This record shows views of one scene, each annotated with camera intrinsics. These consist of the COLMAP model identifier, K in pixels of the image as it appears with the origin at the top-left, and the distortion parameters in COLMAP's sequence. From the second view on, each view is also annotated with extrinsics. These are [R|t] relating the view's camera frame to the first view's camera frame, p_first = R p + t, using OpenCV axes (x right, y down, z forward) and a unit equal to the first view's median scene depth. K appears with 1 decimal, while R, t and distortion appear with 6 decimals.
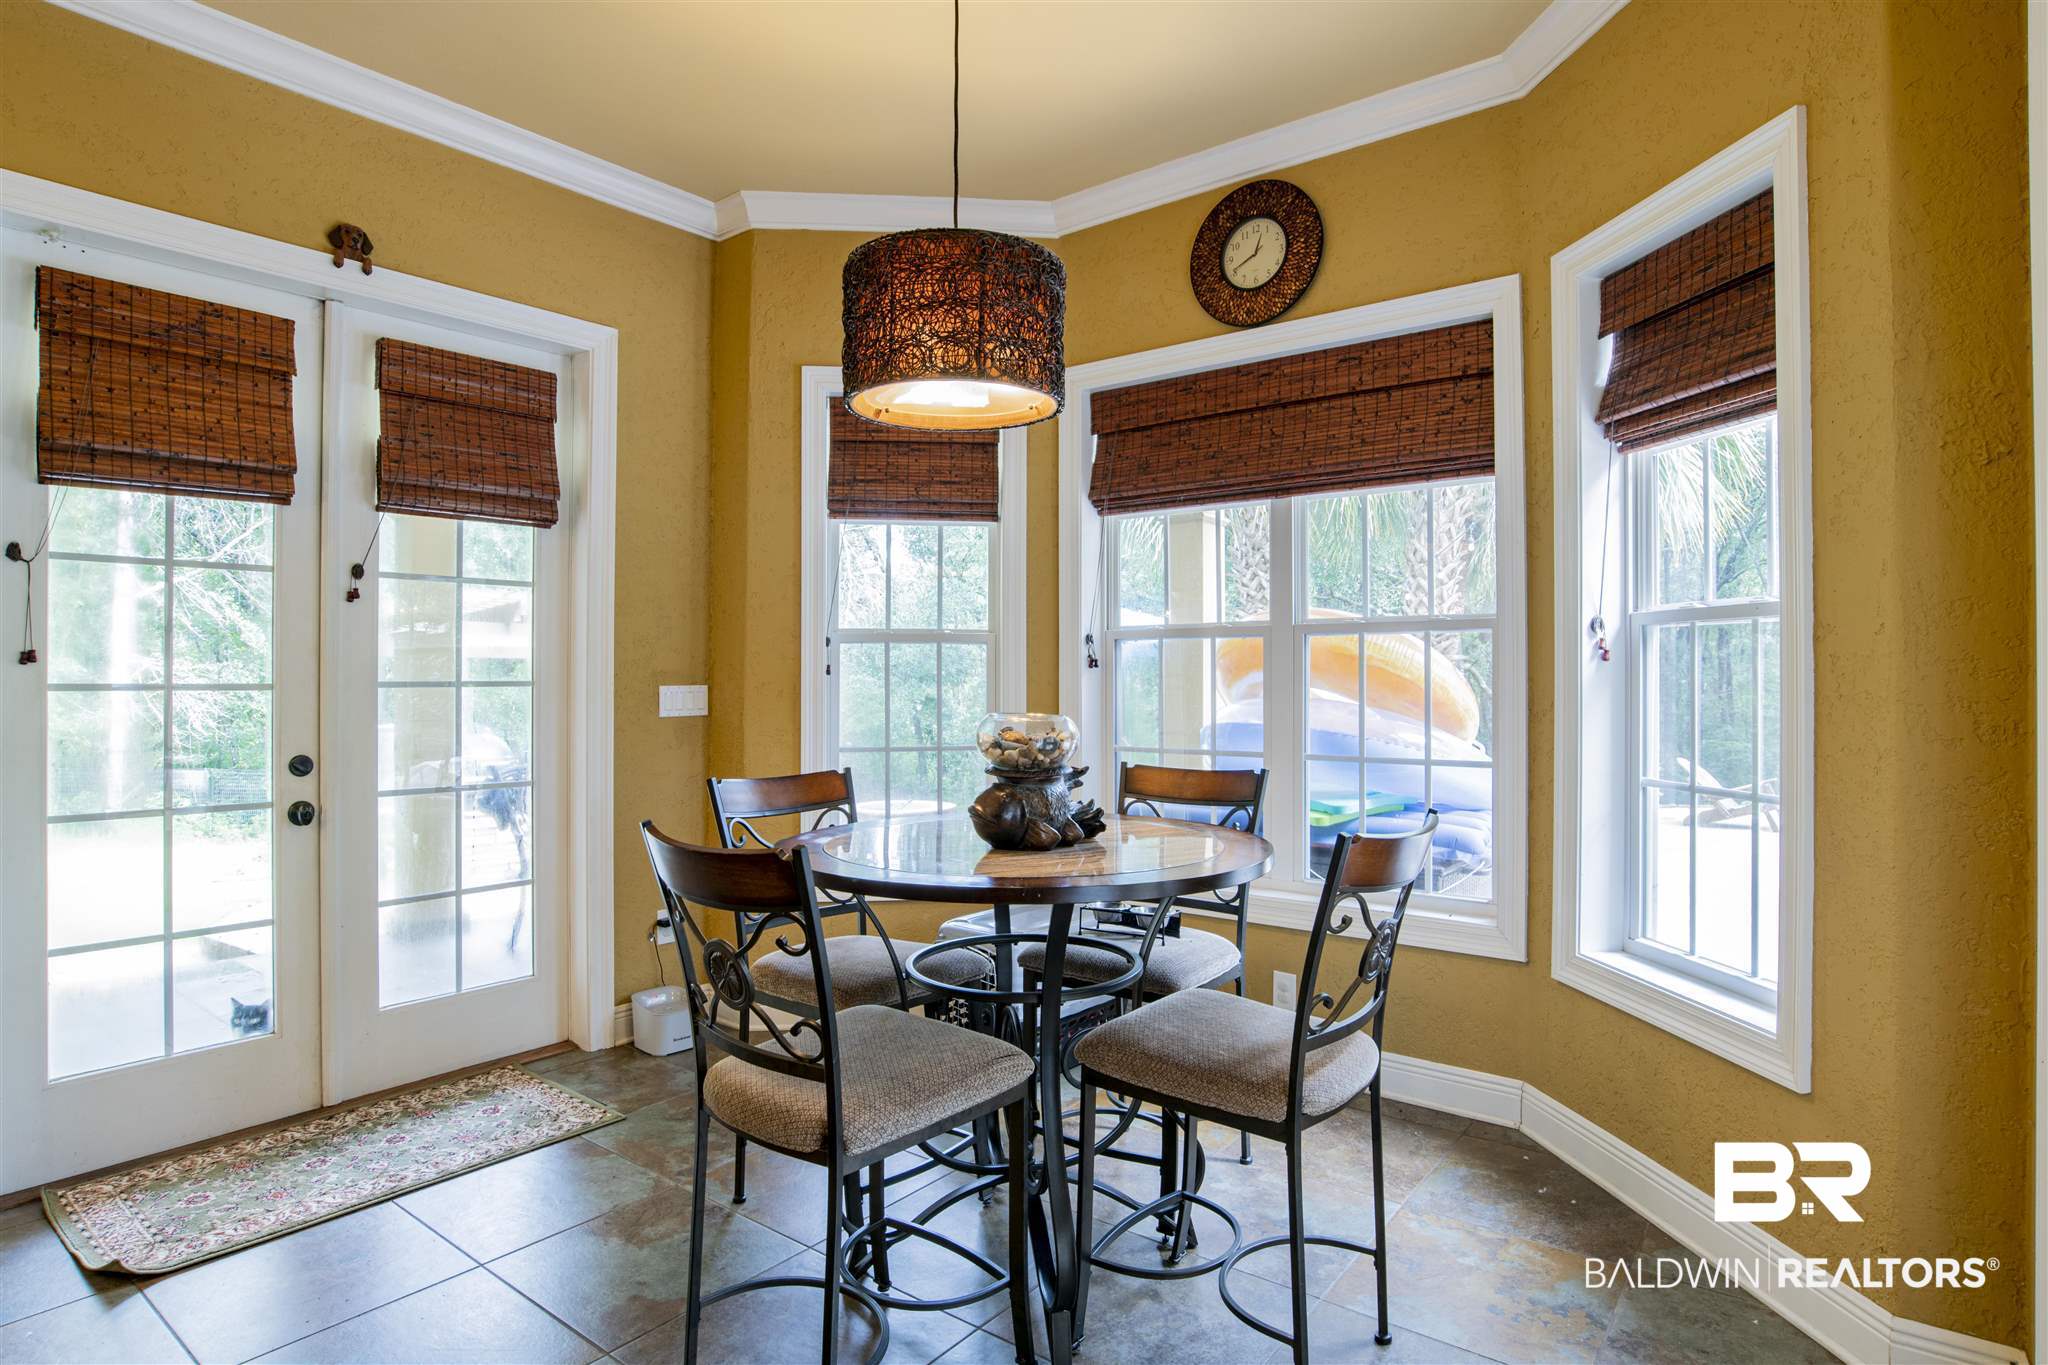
lens RADIAL K [[1096.2, 0, 1023.5], [0, 1096.2, 673.8], [0, 0, 1]] dist [-0.045540, 0.001170]
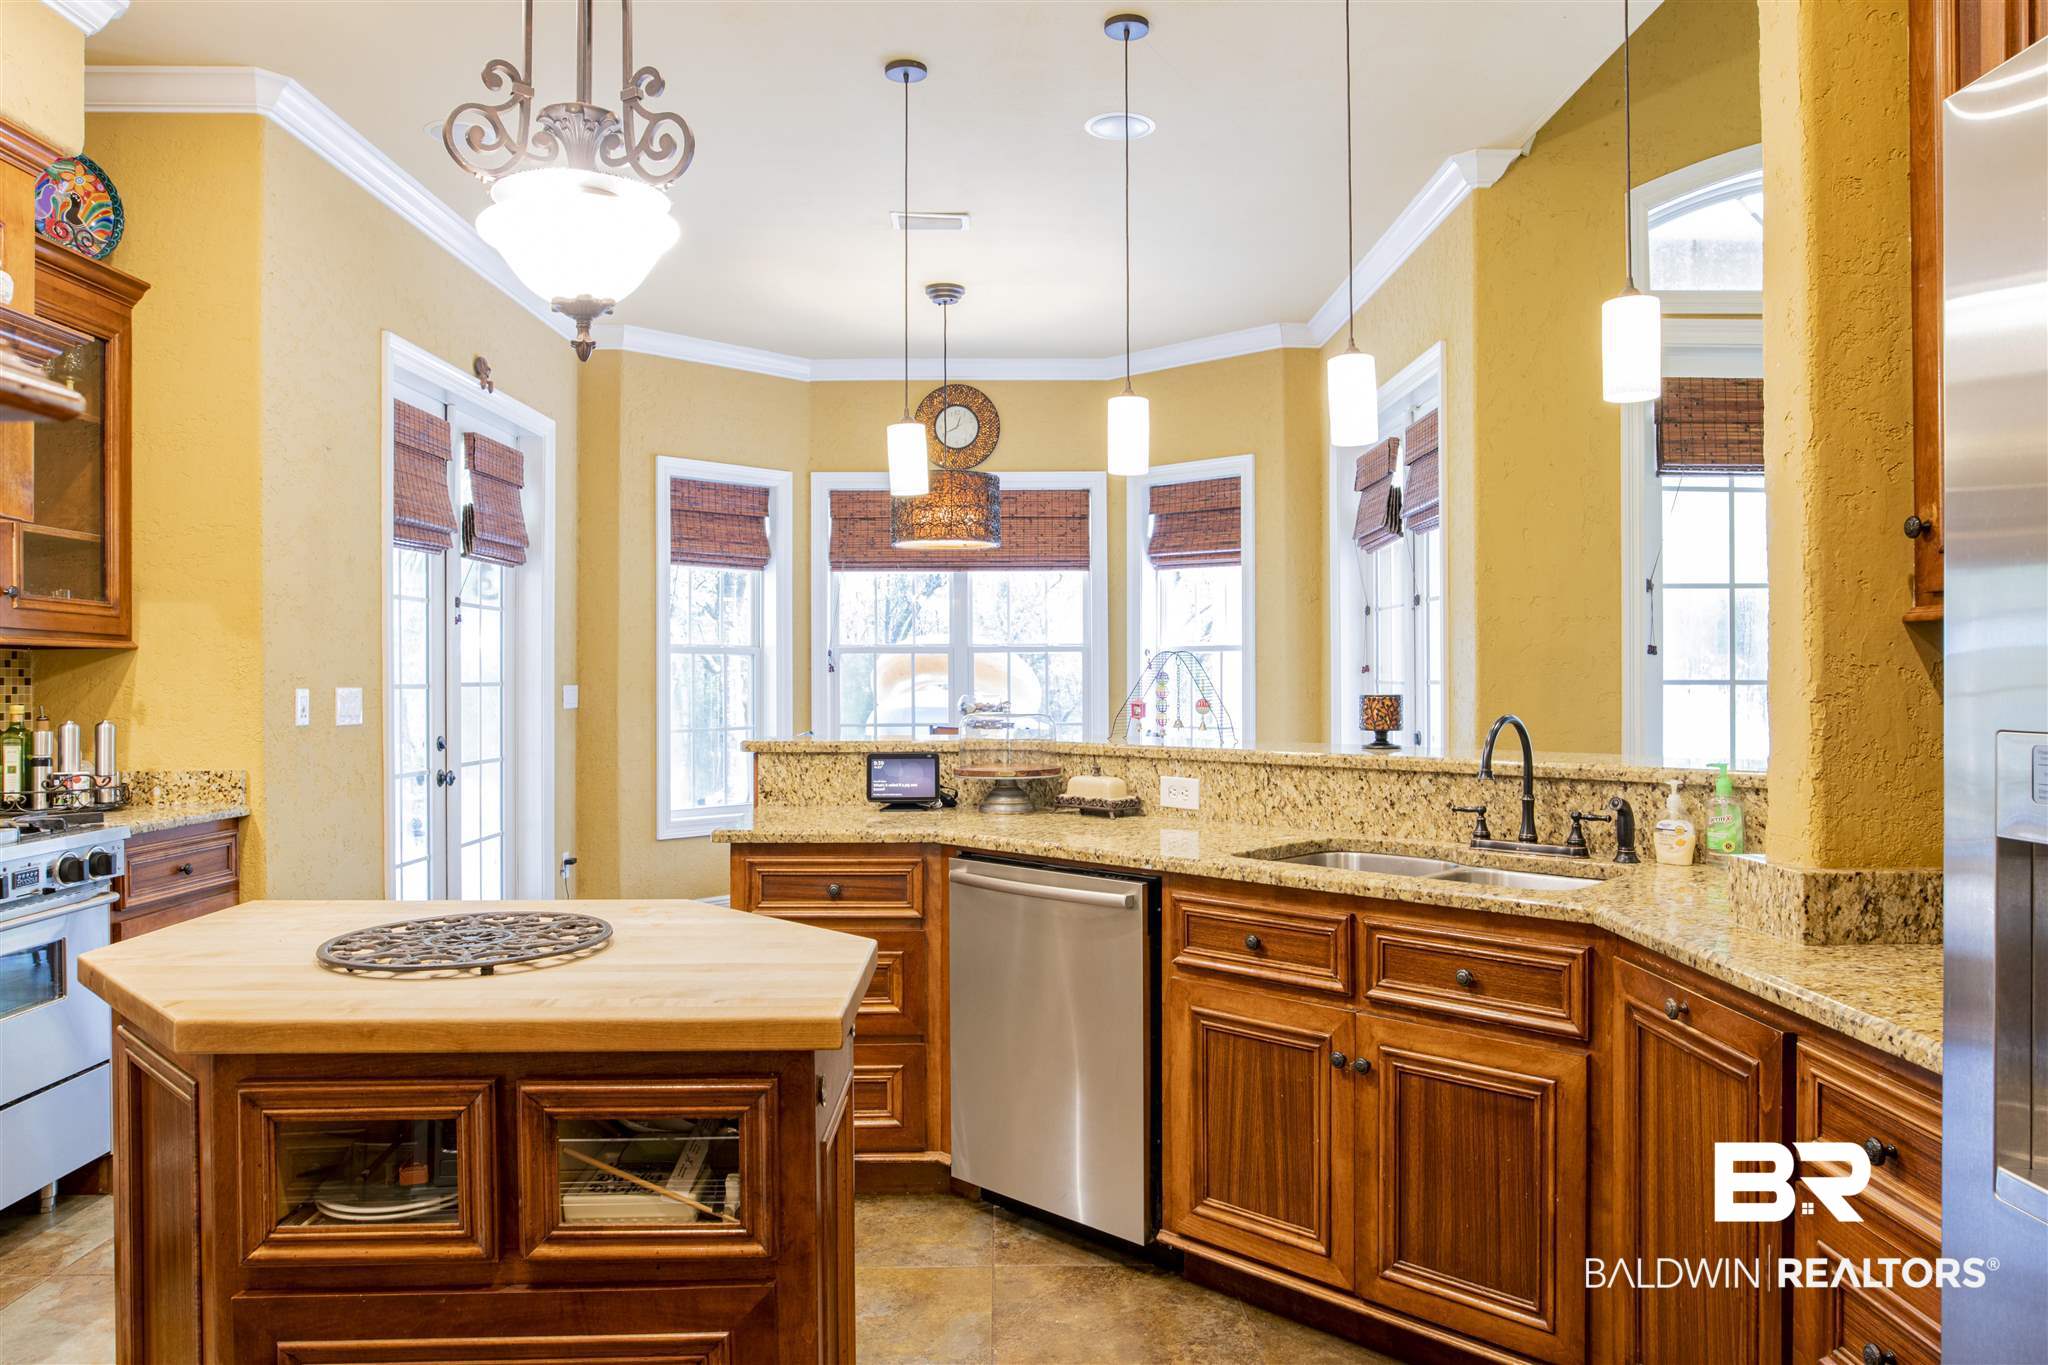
lens RADIAL K [[1365.6, 0, 1032.0], [0, 1365.6, 681.2], [0, 0, 1]] dist [-0.007284, -0.001181]
pose [[0.778205, -0.005671, 0.627985, -1.058285], [0.004418, 0.999984, 0.003556, 0.002238], [-0.627995, 0.000007, 0.778217, -0.747147]]
